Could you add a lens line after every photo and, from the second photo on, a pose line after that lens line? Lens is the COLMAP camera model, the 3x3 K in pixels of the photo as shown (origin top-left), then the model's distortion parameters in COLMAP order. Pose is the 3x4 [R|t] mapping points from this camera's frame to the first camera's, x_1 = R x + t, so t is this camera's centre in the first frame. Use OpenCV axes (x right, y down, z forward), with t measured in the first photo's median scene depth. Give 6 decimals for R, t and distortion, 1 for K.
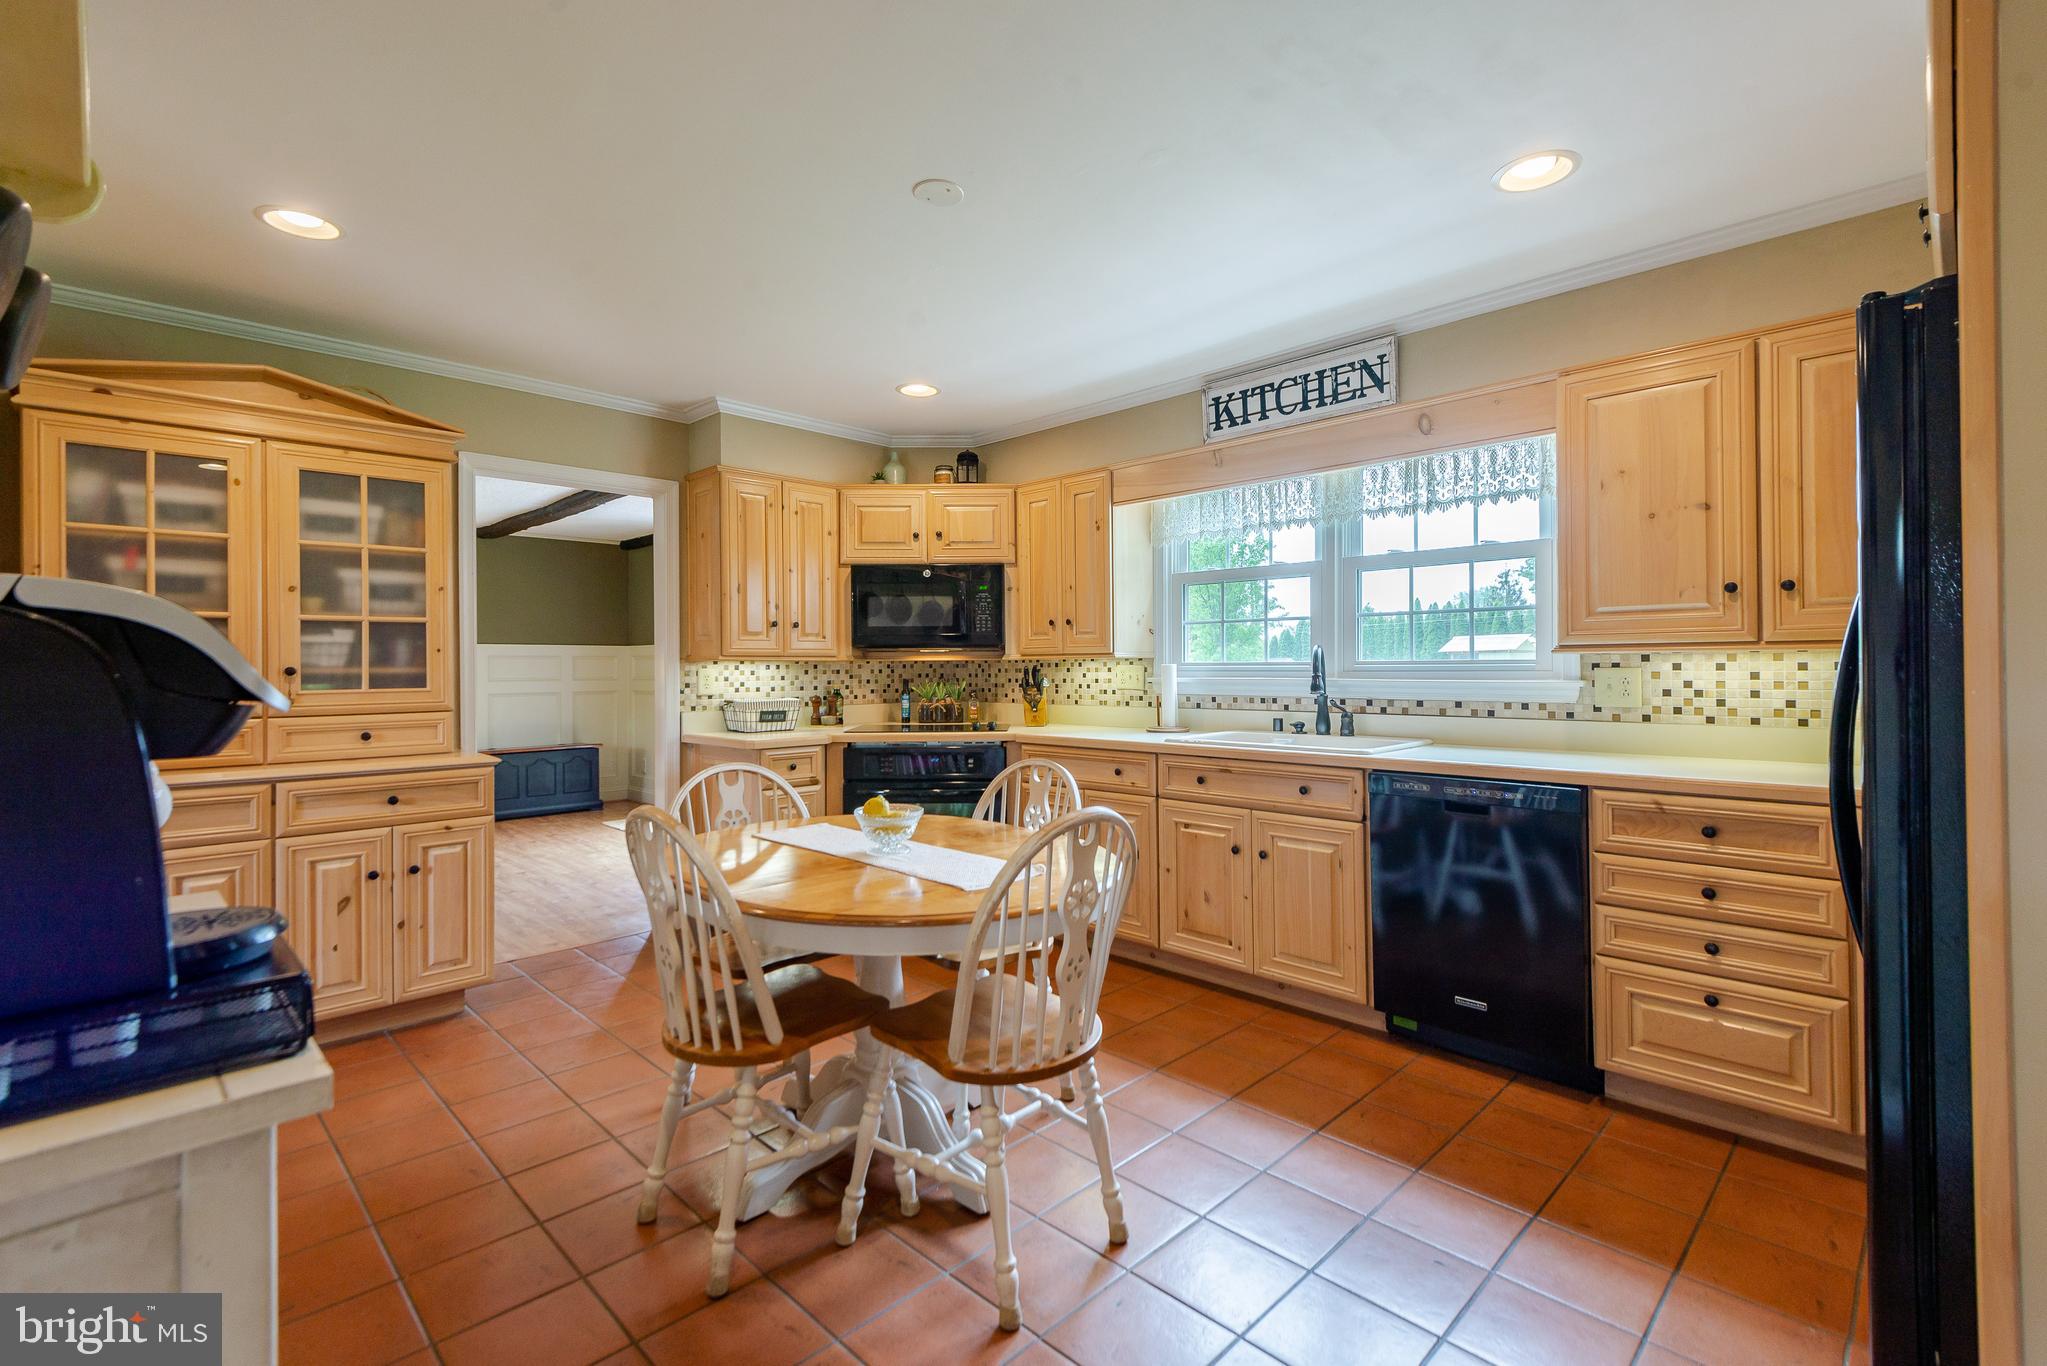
lens RADIAL K [[930.0, 0, 1010.6], [0, 930.0, 661.1], [0, 0, 1]] dist [0.012777, -0.007466]
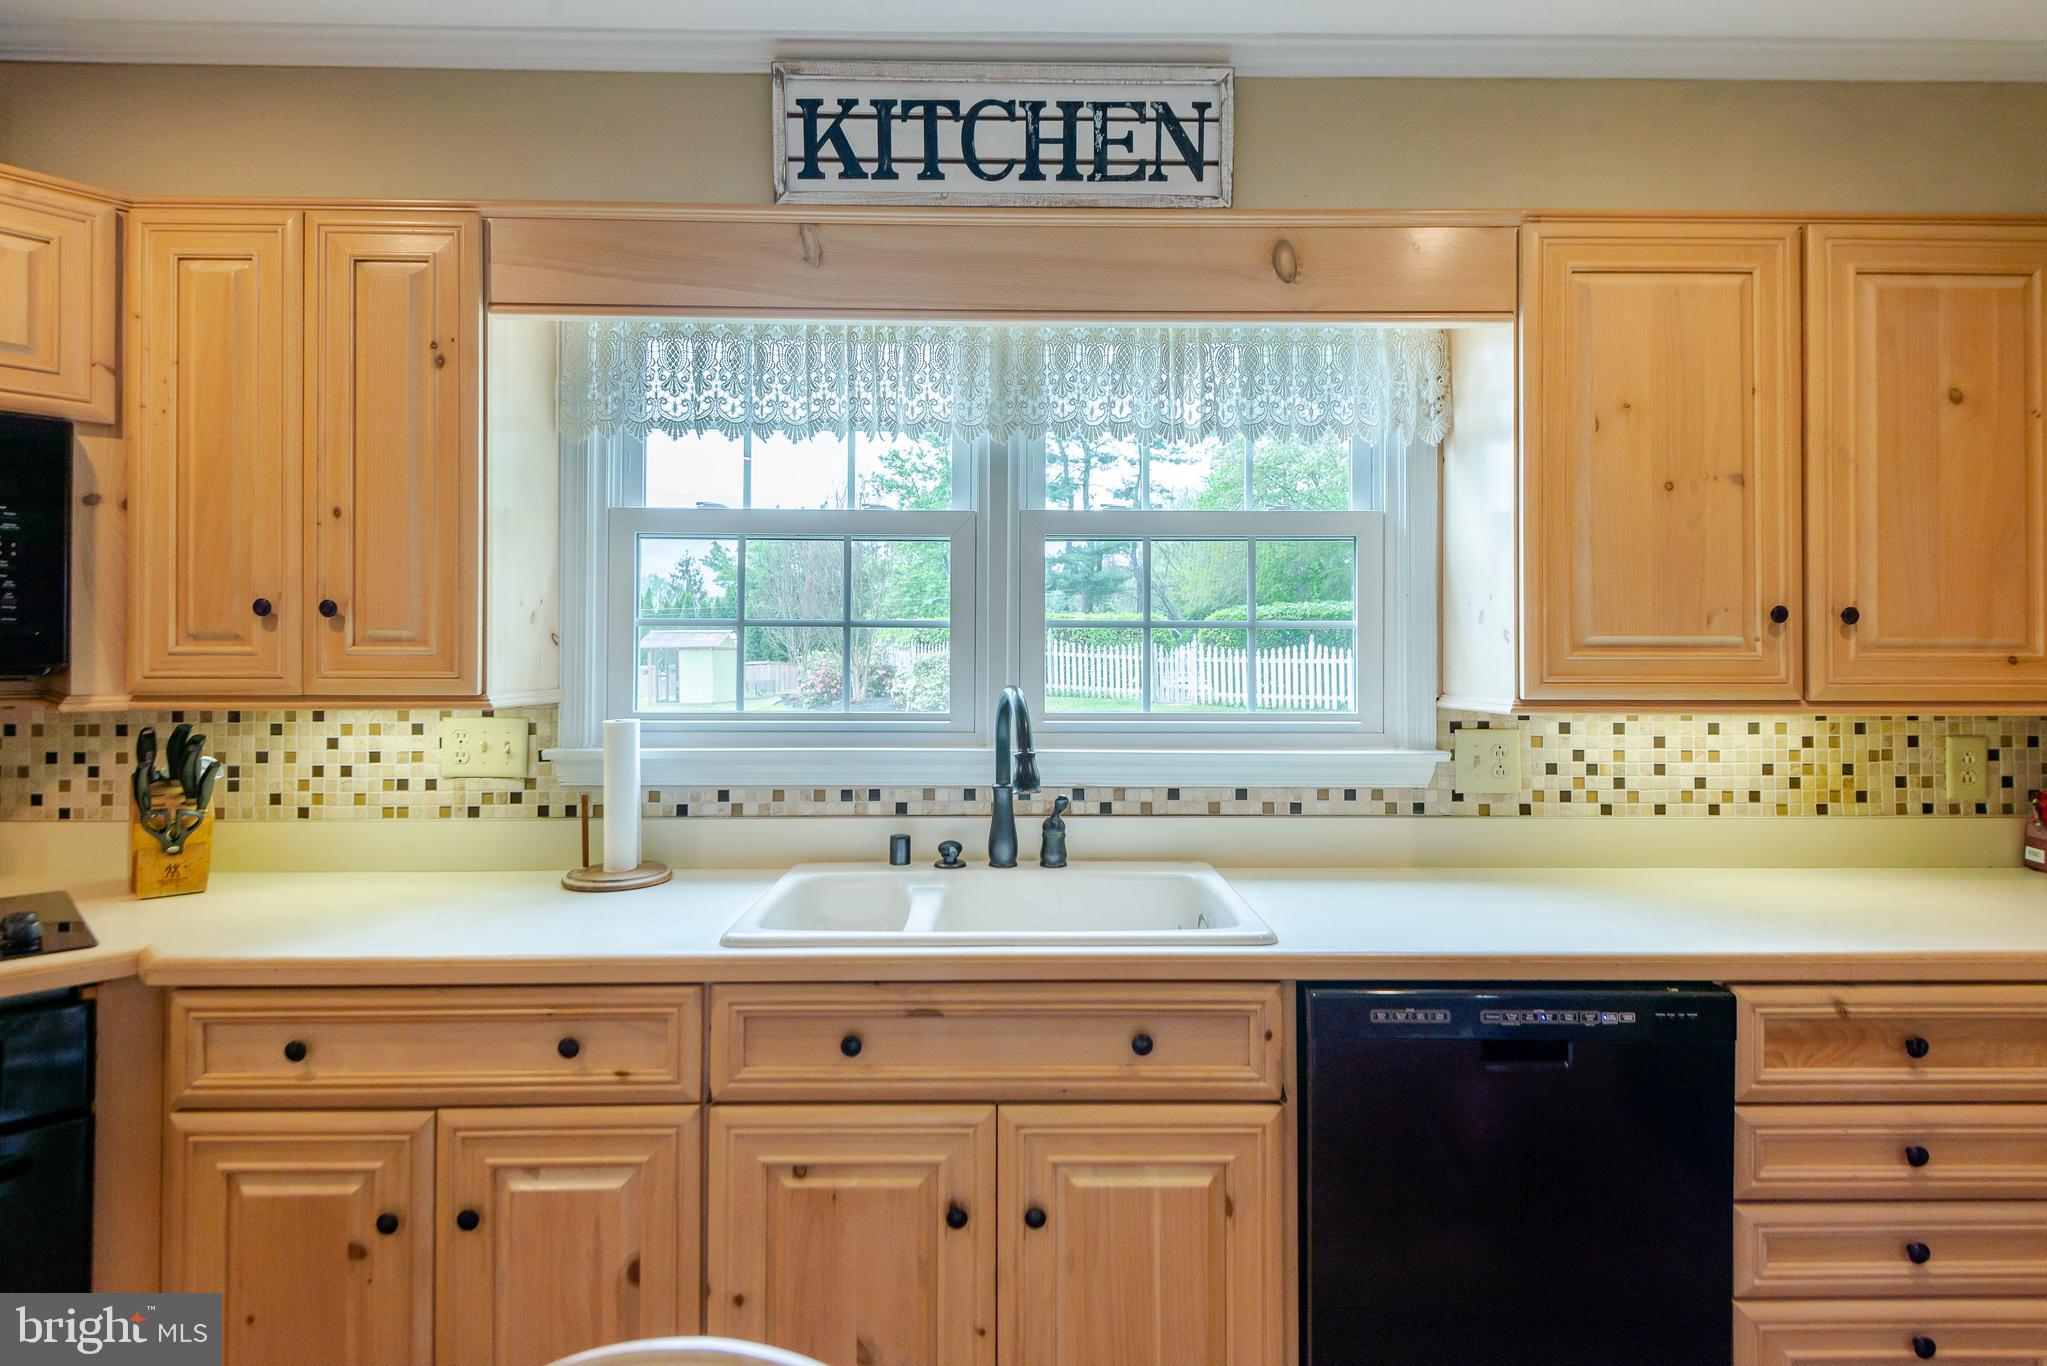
lens RADIAL K [[1060.6, 0, 1025.7], [0, 1060.6, 647.4], [0, 0, 1]] dist [0.024395, -0.014660]
pose [[0.683523, 0.015554, 0.729763, -0.063336], [-0.011314, 0.999879, -0.010715, -0.029355], [-0.729841, -0.000933, 0.683616, 0.597230]]
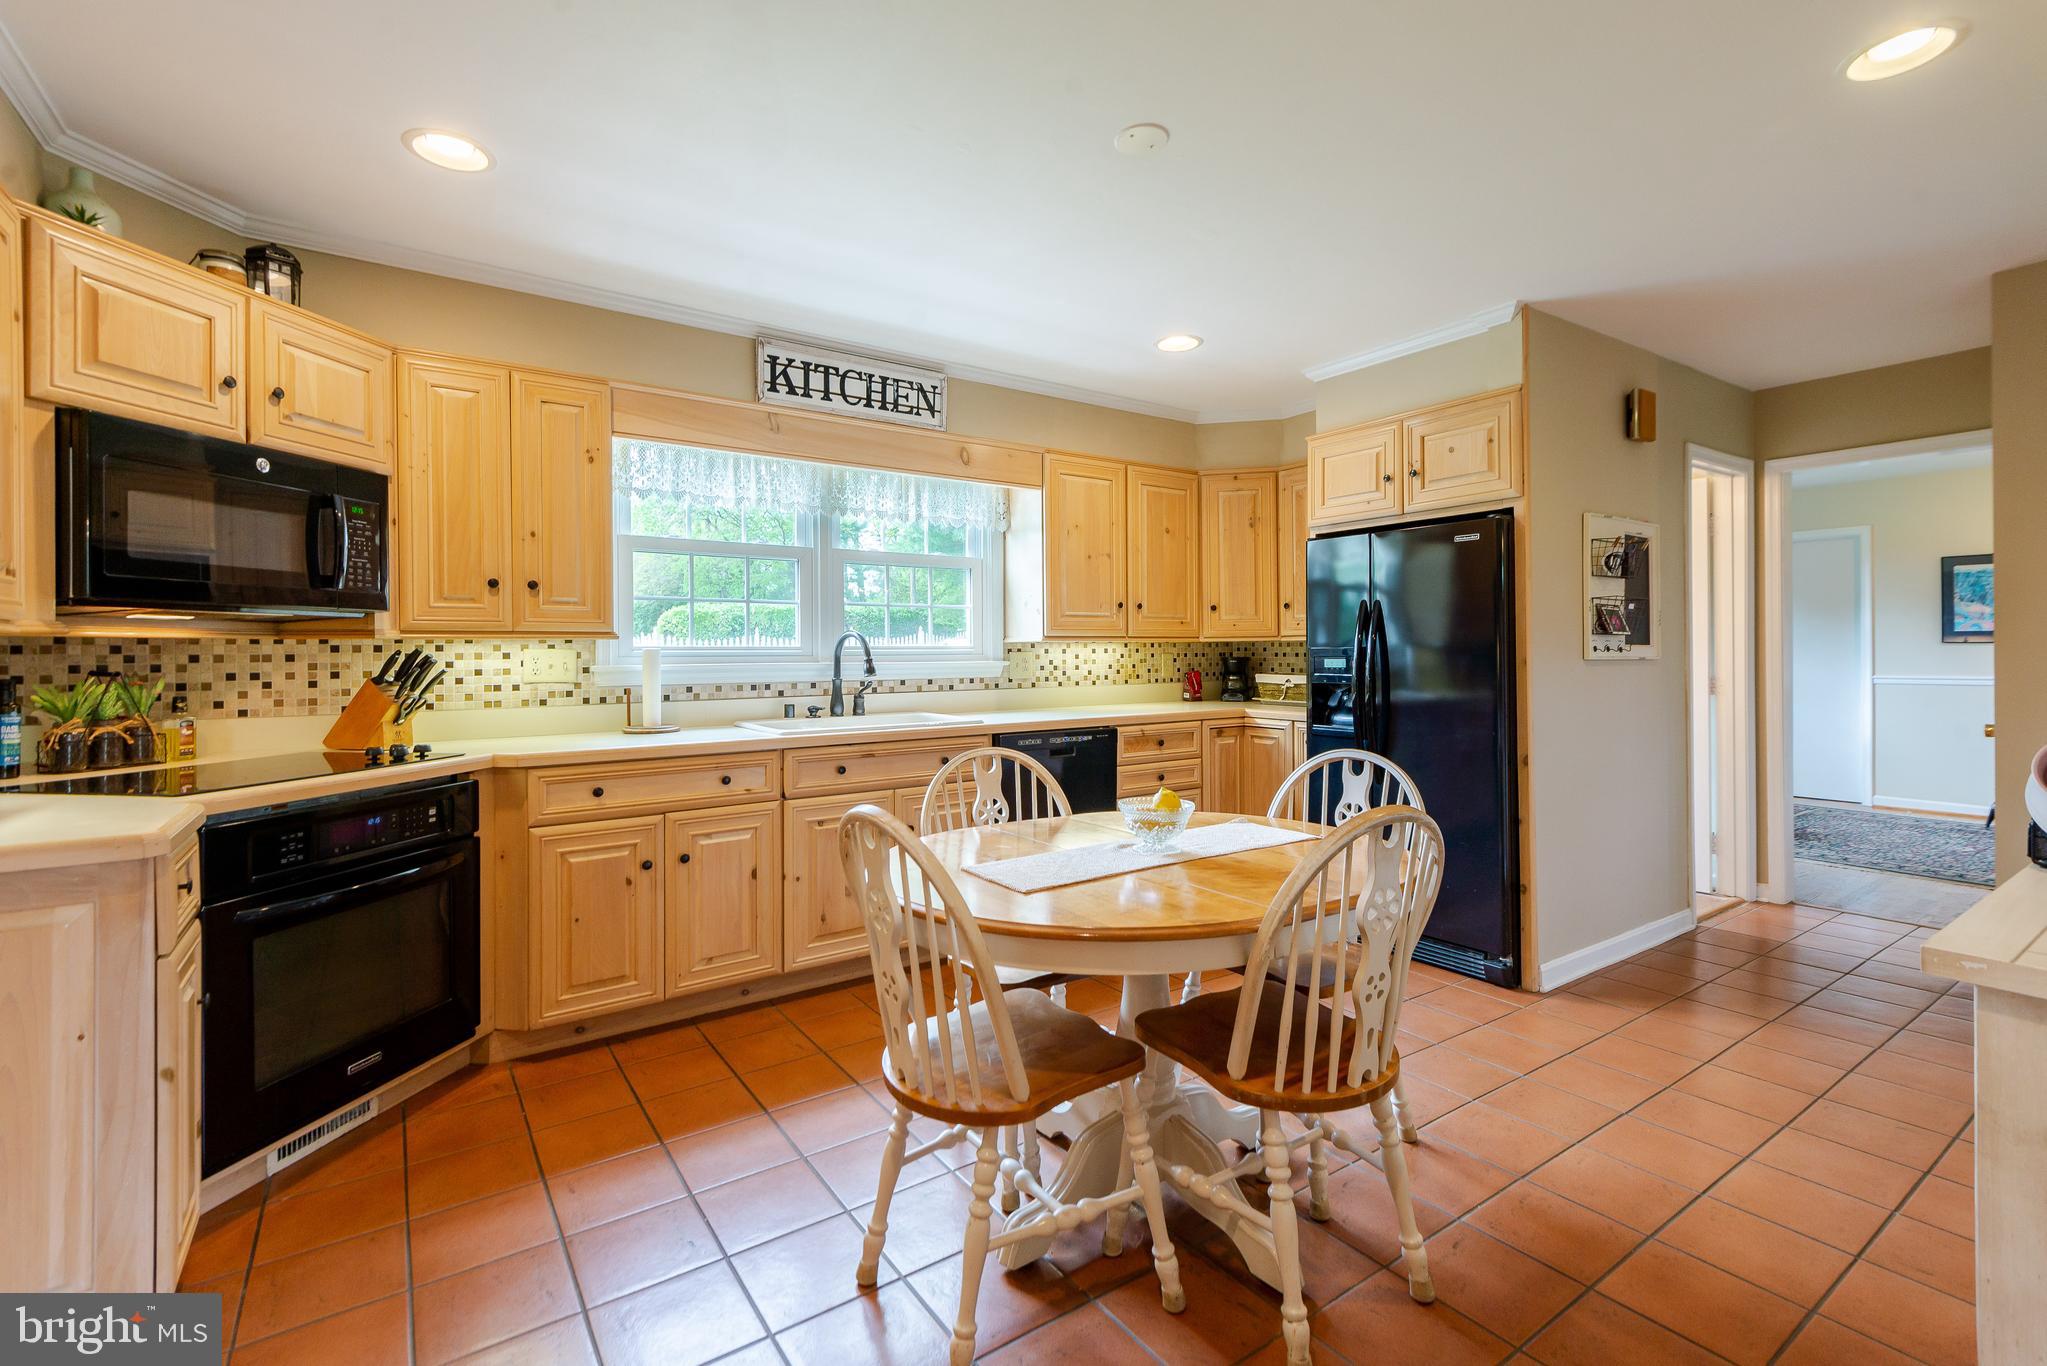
lens RADIAL K [[930.0, 0, 1050.9], [0, 930.0, 646.9], [0, 0, 1]] dist [0.012777, -0.007466]
pose [[0.131184, 0.010912, 0.991298, -0.650464], [-0.000644, 0.999940, -0.010922, 0.012341], [-0.991358, 0.000794, 0.131183, 0.612759]]
